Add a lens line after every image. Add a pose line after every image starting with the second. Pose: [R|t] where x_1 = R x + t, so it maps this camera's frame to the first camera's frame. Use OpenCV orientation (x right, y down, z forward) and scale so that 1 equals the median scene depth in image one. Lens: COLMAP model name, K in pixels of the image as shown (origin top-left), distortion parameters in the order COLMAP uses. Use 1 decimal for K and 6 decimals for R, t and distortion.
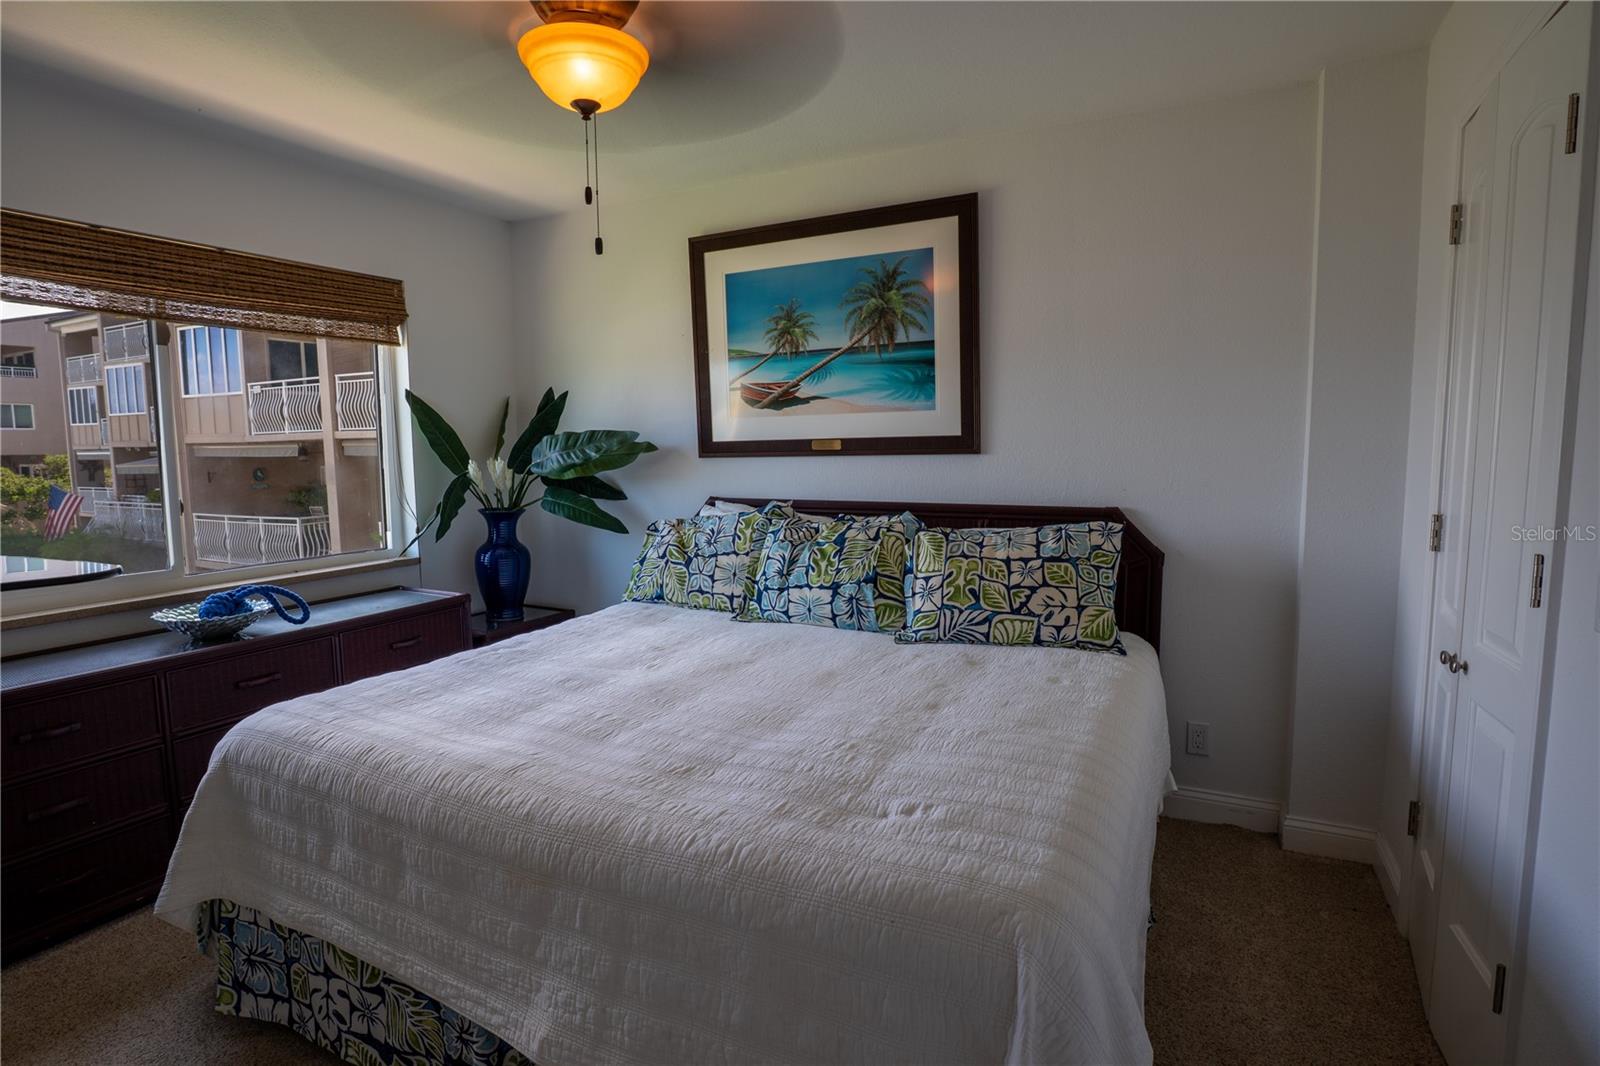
lens RADIAL K [[828.5, 0, 799.6], [0, 828.5, 522.6], [0, 0, 1]] dist [-0.023224, 0.002097]
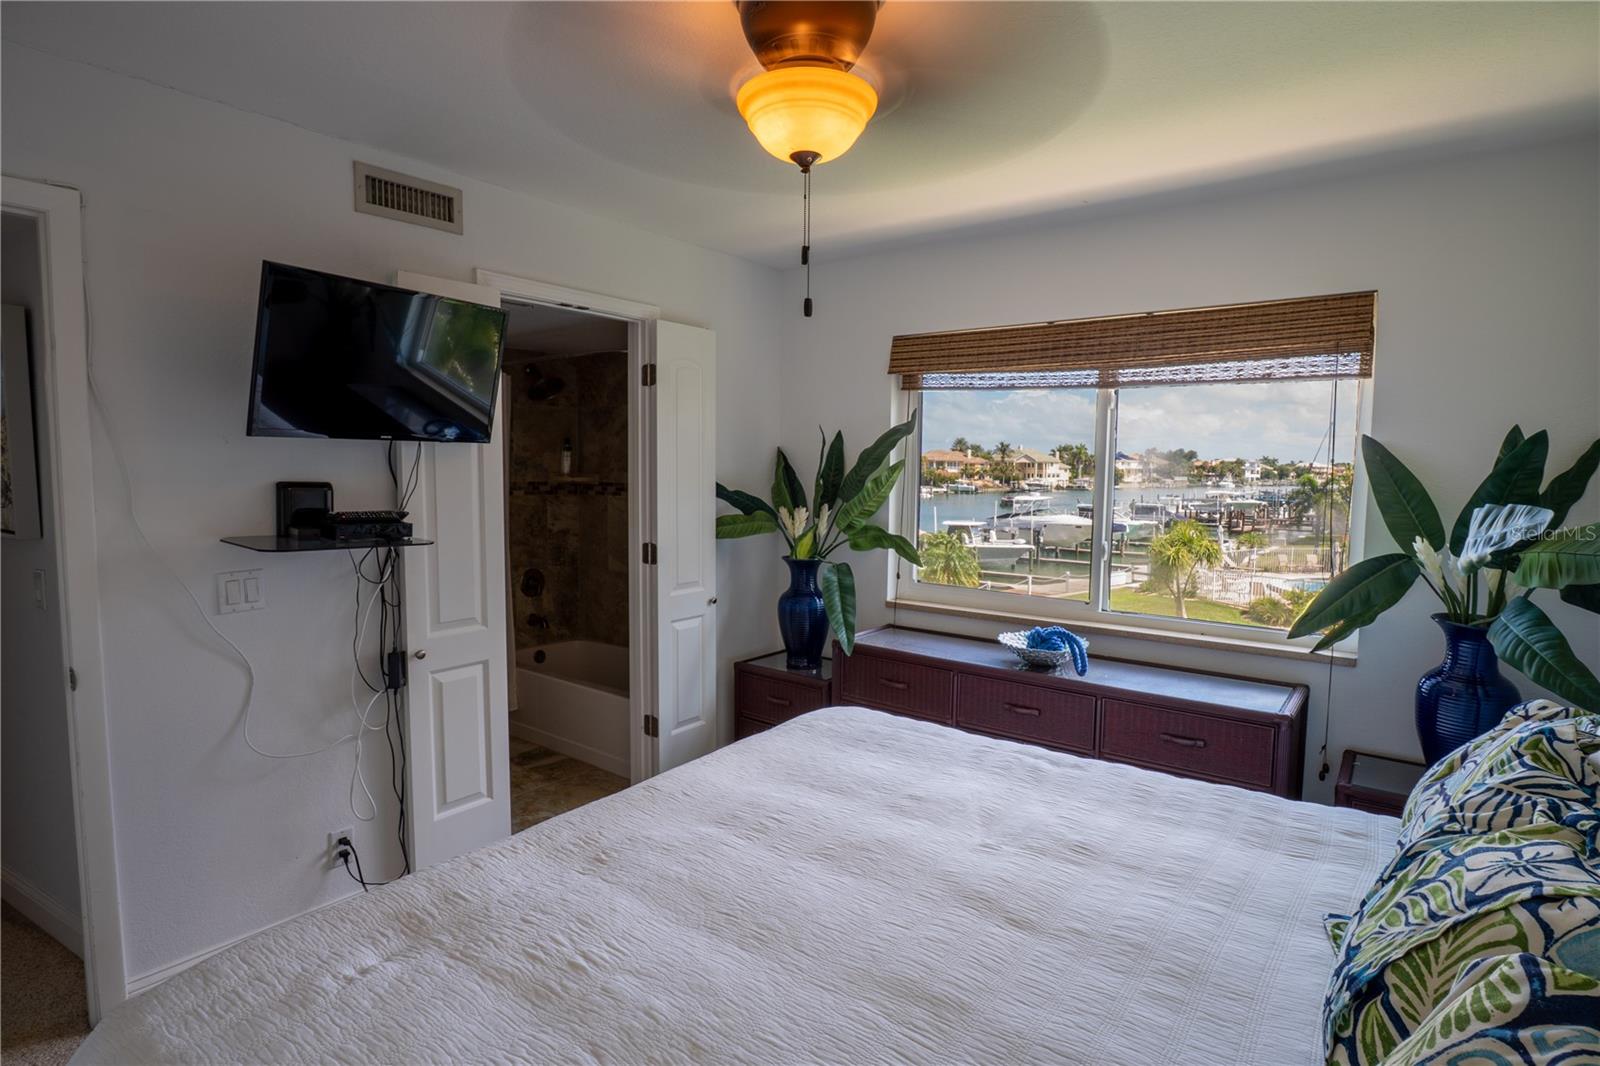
lens RADIAL K [[828.5, 0, 799.6], [0, 828.5, 522.6], [0, 0, 1]] dist [-0.023224, 0.002097]
pose [[-0.192451, 0.080772, -0.977977, 0.576904], [-0.102866, 0.989456, 0.101963, -0.173232], [0.975900, 0.120223, -0.182113, 1.048051]]
